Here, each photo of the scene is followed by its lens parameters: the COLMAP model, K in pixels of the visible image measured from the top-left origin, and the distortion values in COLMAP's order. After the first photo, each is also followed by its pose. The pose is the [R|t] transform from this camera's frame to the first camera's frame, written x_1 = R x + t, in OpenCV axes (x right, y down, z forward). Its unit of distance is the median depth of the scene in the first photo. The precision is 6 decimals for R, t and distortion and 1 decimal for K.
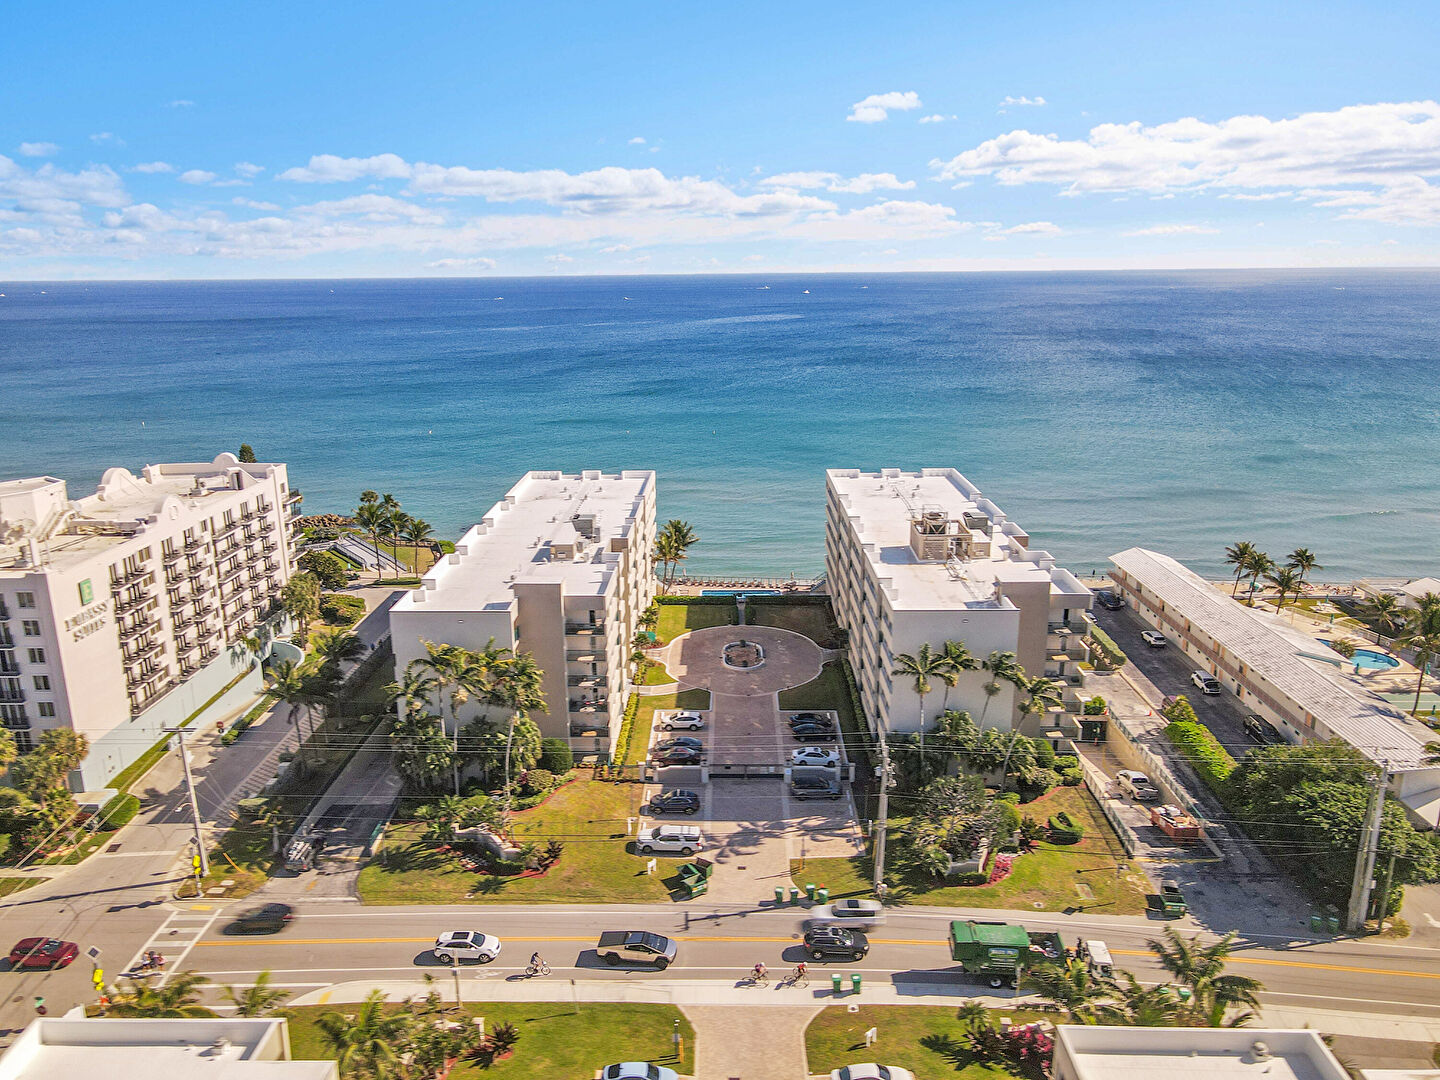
lens RADIAL K [[1055.8, 0, 709.3], [0, 1055.8, 549.1], [0, 0, 1]] dist [0.029256, 0.002027]
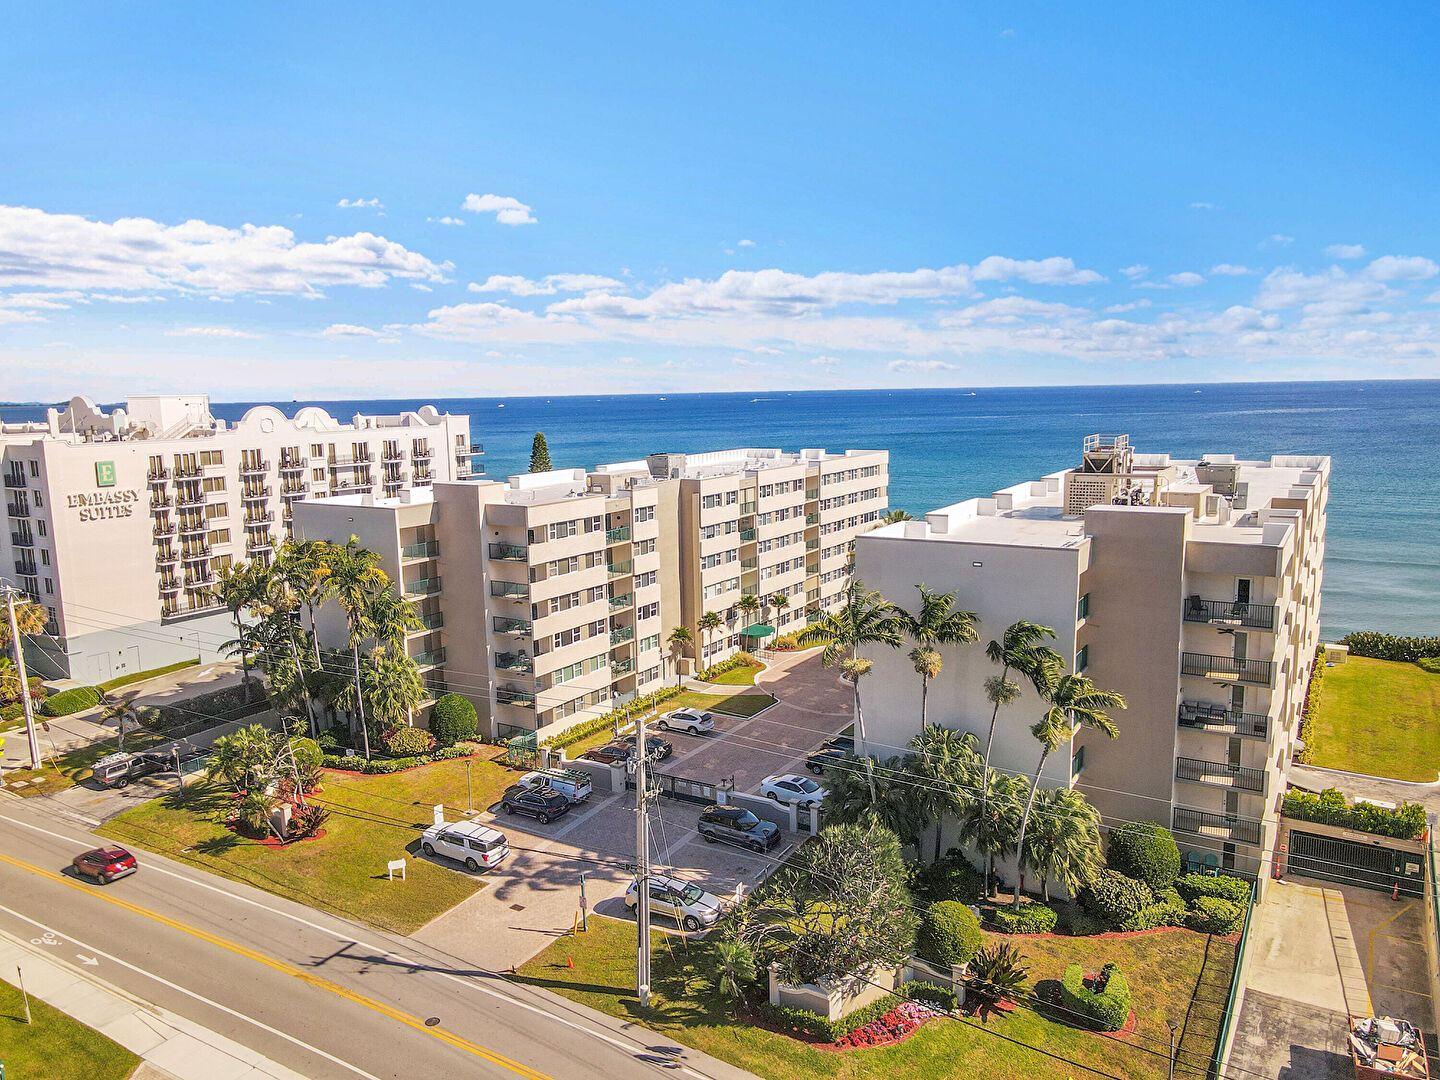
lens RADIAL K [[1055.8, 0, 708.2], [0, 1055.8, 550.5], [0, 0, 1]] dist [0.029256, 0.002027]
pose [[0.862963, 0.070508, -0.500324, 0.379842], [-0.119711, 0.990553, -0.066885, 0.109475], [0.490882, 0.117613, 0.863251, 0.443299]]
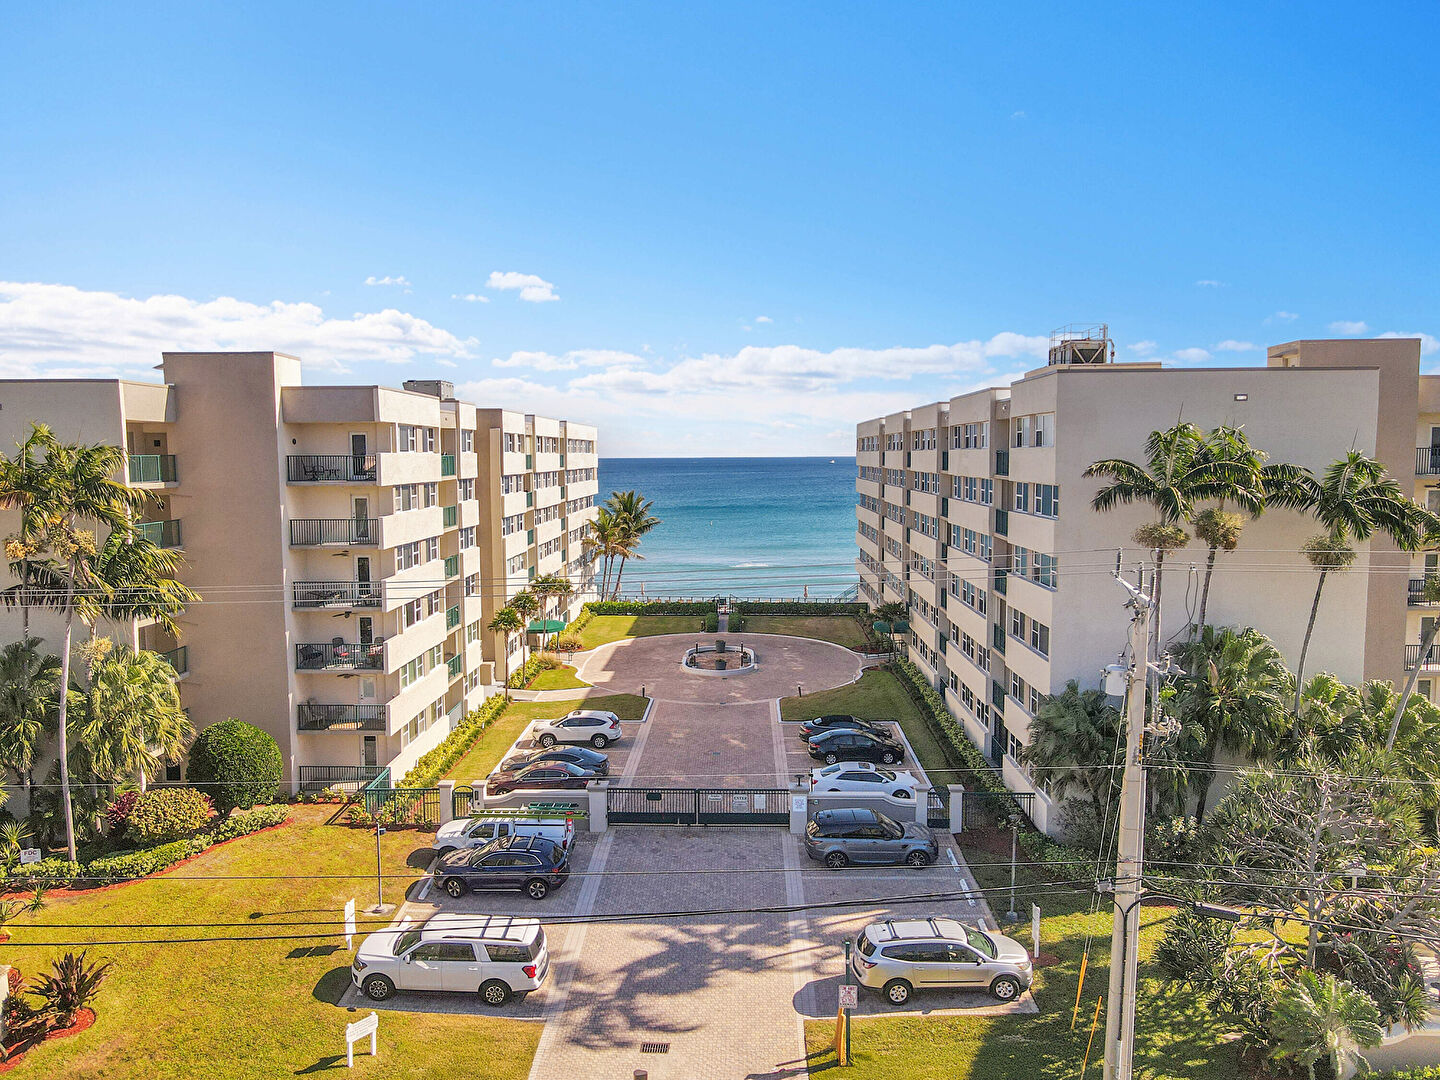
lens RADIAL K [[1055.8, 0, 713.1], [0, 1055.8, 533.8], [0, 0, 1]] dist [0.029256, 0.002027]
pose [[0.999950, 0.005323, -0.008476, 0.044746], [-0.006775, 0.983304, -0.181845, 0.185638], [0.007367, 0.181894, 0.983291, 0.589088]]
